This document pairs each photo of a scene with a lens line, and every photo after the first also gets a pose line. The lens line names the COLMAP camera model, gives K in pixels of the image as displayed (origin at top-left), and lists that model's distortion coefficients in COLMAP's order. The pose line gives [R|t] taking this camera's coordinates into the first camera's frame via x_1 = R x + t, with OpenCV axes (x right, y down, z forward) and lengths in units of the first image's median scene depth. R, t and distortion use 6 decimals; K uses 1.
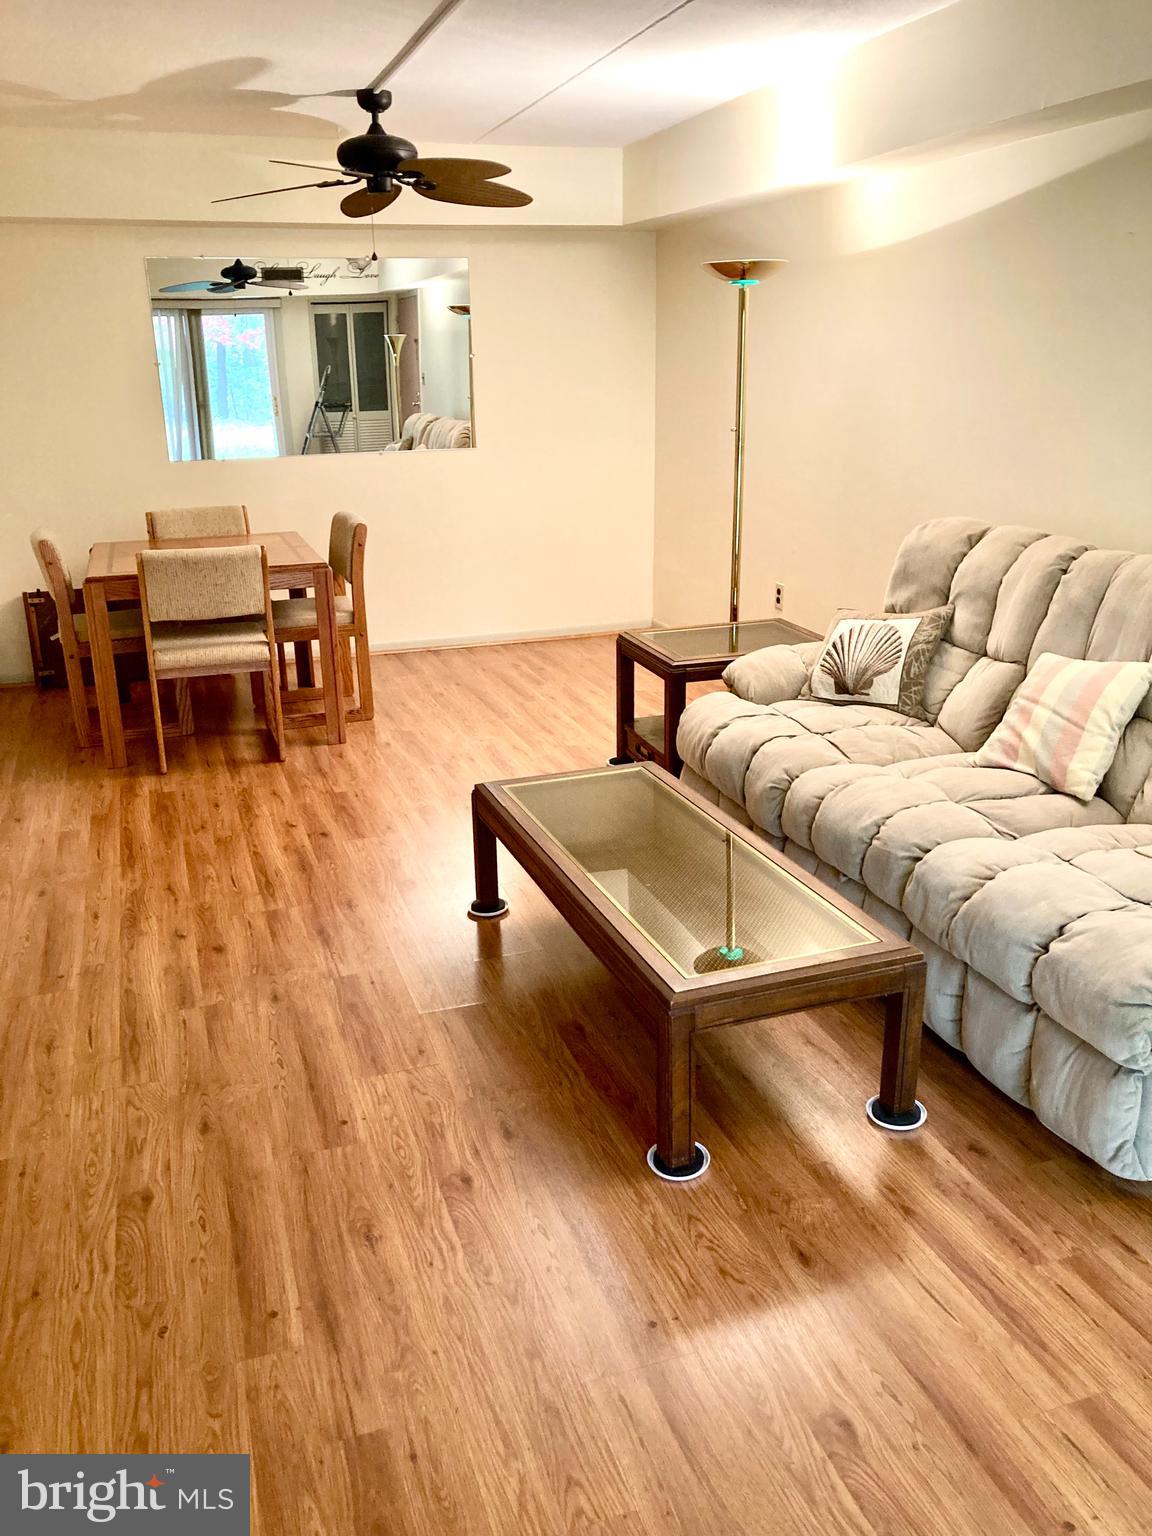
lens RADIAL K [[1241.3, 0, 575.4], [0, 1241.3, 766.3], [0, 0, 1]] dist [0.000341, 0.000821]
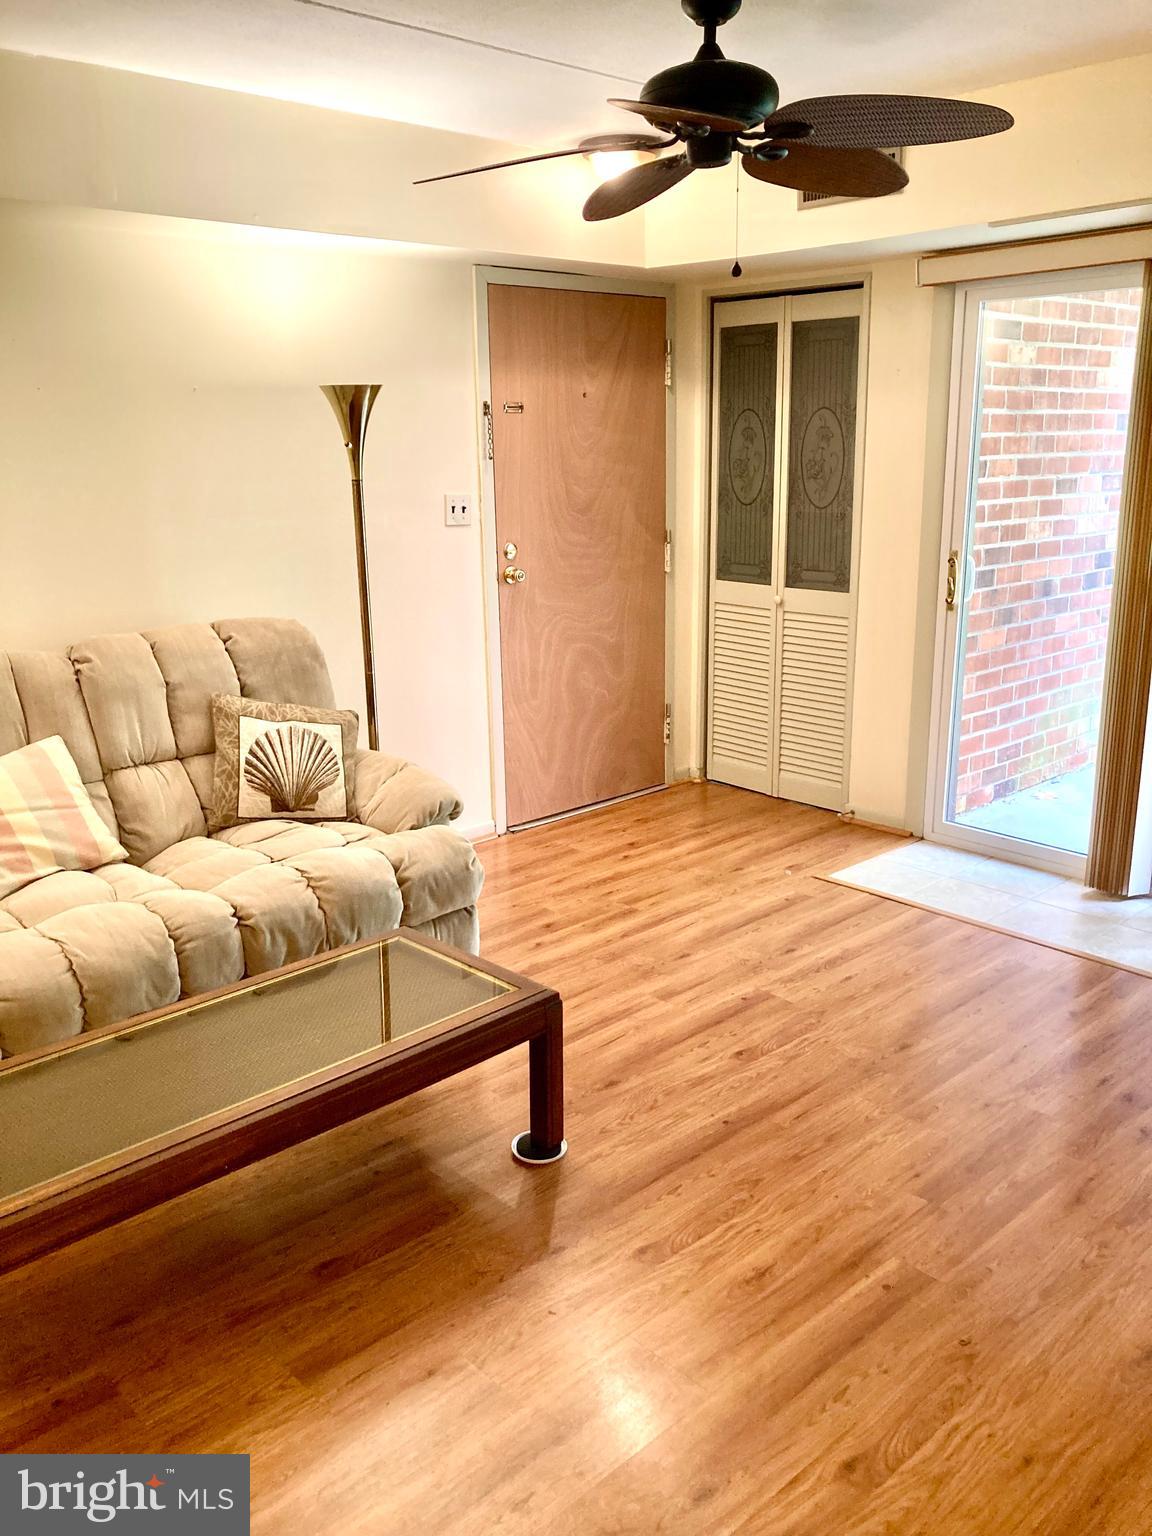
lens RADIAL K [[1241.3, 0, 575.7], [0, 1241.3, 768.3], [0, 0, 1]] dist [0.000341, 0.000821]
pose [[-0.405852, -0.213499, 0.888652, -0.966524], [0.299348, 0.887644, 0.349970, -0.420941], [-0.863525, 0.408052, -0.296341, 1.308121]]
